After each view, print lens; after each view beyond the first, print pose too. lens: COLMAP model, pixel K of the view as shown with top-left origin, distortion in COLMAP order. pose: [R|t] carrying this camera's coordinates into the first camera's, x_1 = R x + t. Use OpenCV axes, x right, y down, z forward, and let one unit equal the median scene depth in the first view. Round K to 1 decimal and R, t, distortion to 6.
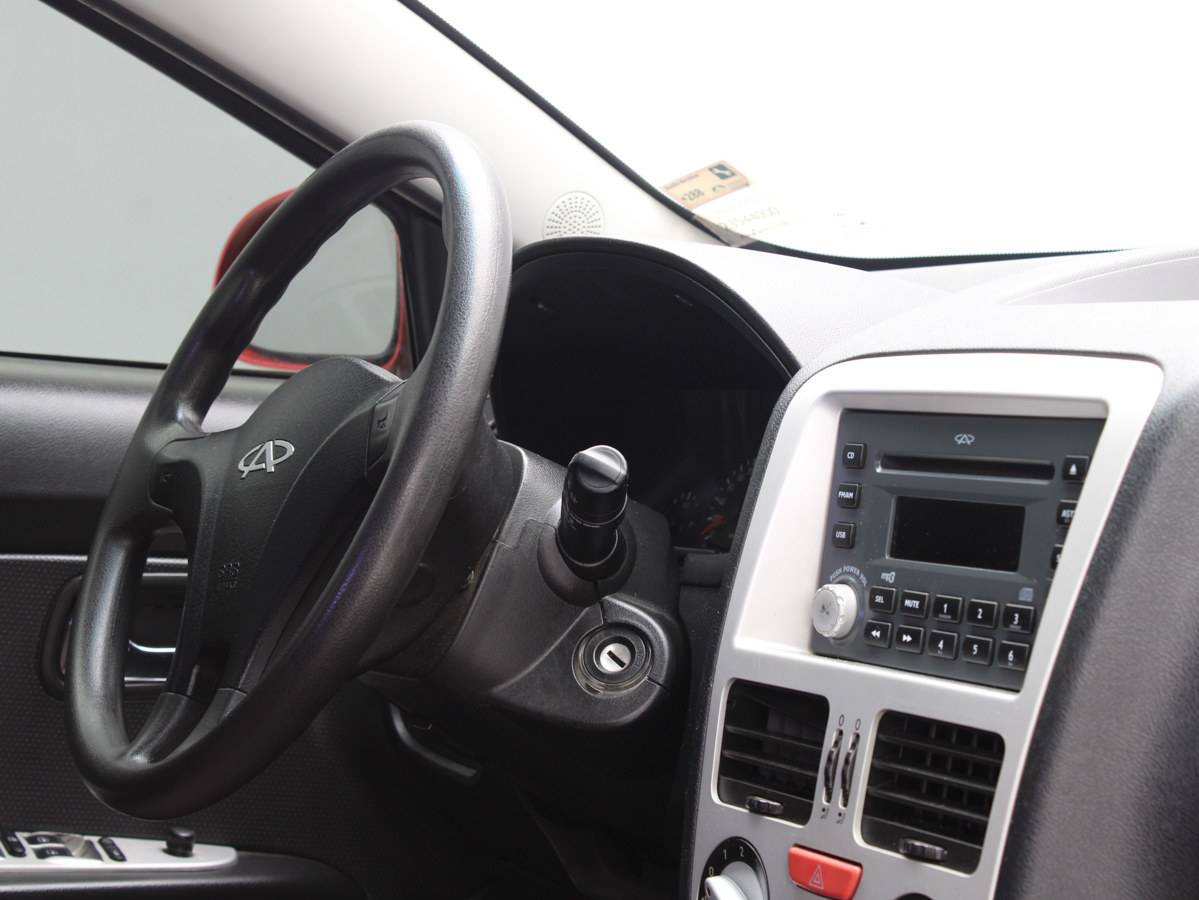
lens RADIAL K [[2629.8, 0, 599.5], [0, 2629.8, 450.0], [0, 0, 1]] dist [-0.005484, 0.307733]
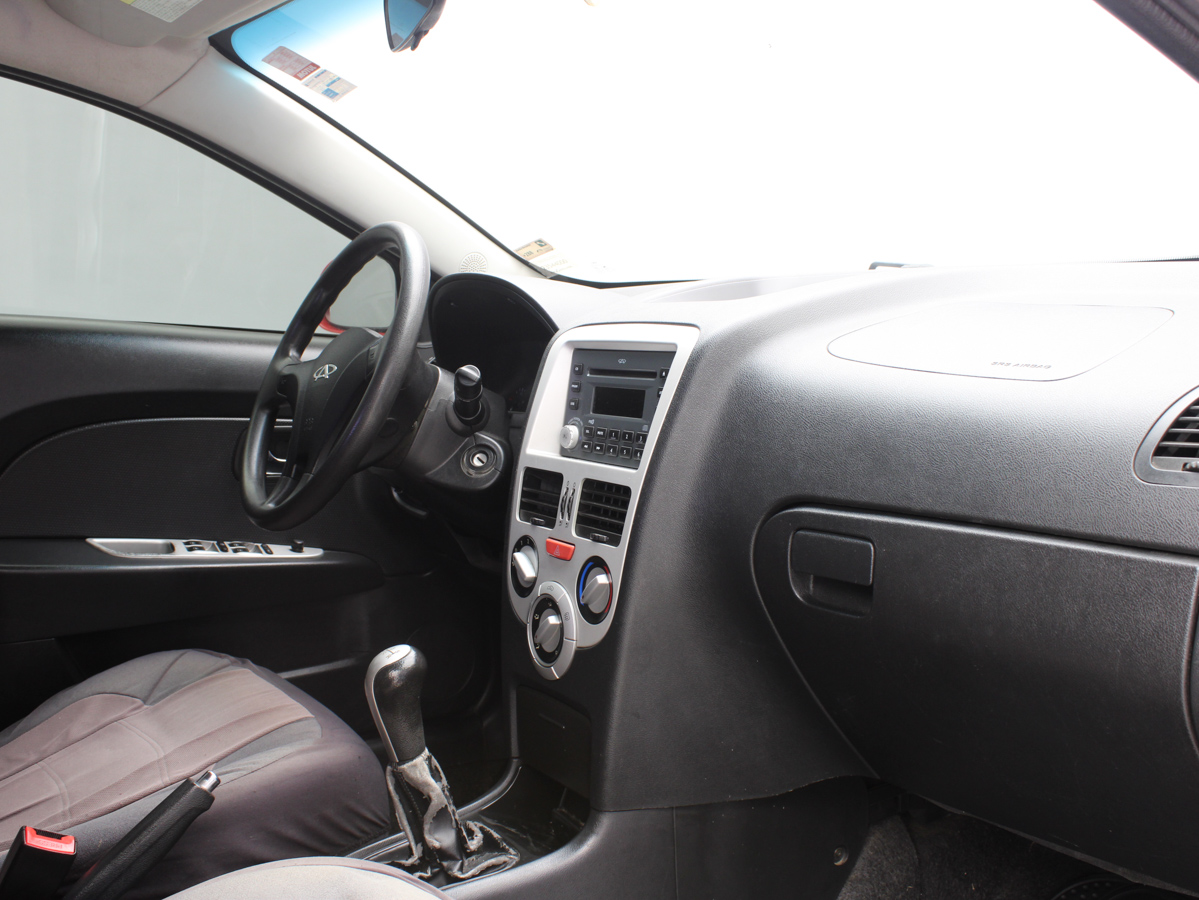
lens RADIAL K [[1261.2, 0, 599.5], [0, 1261.2, 450.0], [0, 0, 1]] dist [-0.158196, 0.133041]
pose [[0.998503, -0.006094, 0.054362, 0.049834], [0.002881, 0.998254, 0.059000, 0.007078], [-0.054627, -0.058755, 0.996777, -0.084739]]
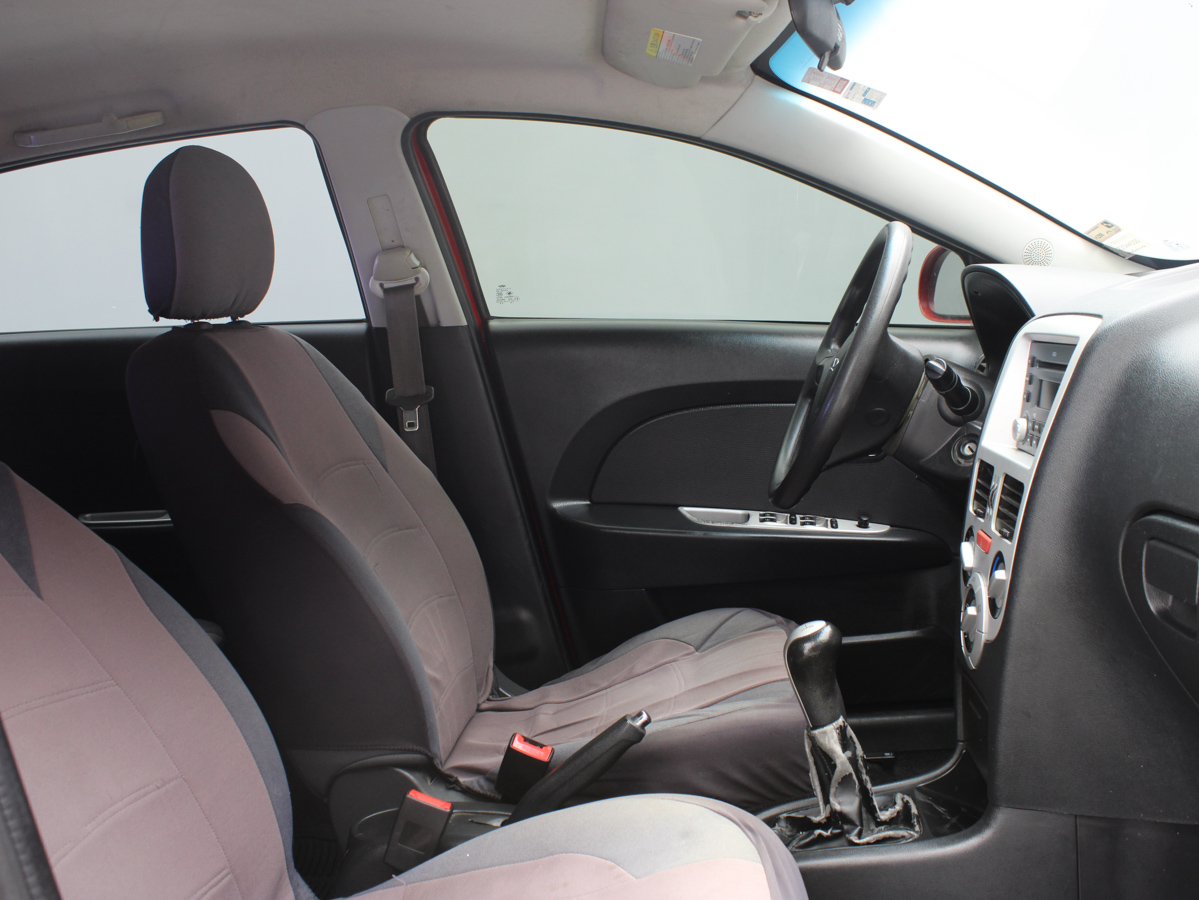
lens RADIAL K [[1202.0, 0, 599.5], [0, 1202.0, 450.0], [0, 0, 1]] dist [-0.157214, 0.111349]
pose [[0.822671, 0.015310, -0.568311, 0.331722], [0.032255, 0.996770, 0.073544, -0.007423], [0.567602, -0.078833, 0.819520, -0.042416]]
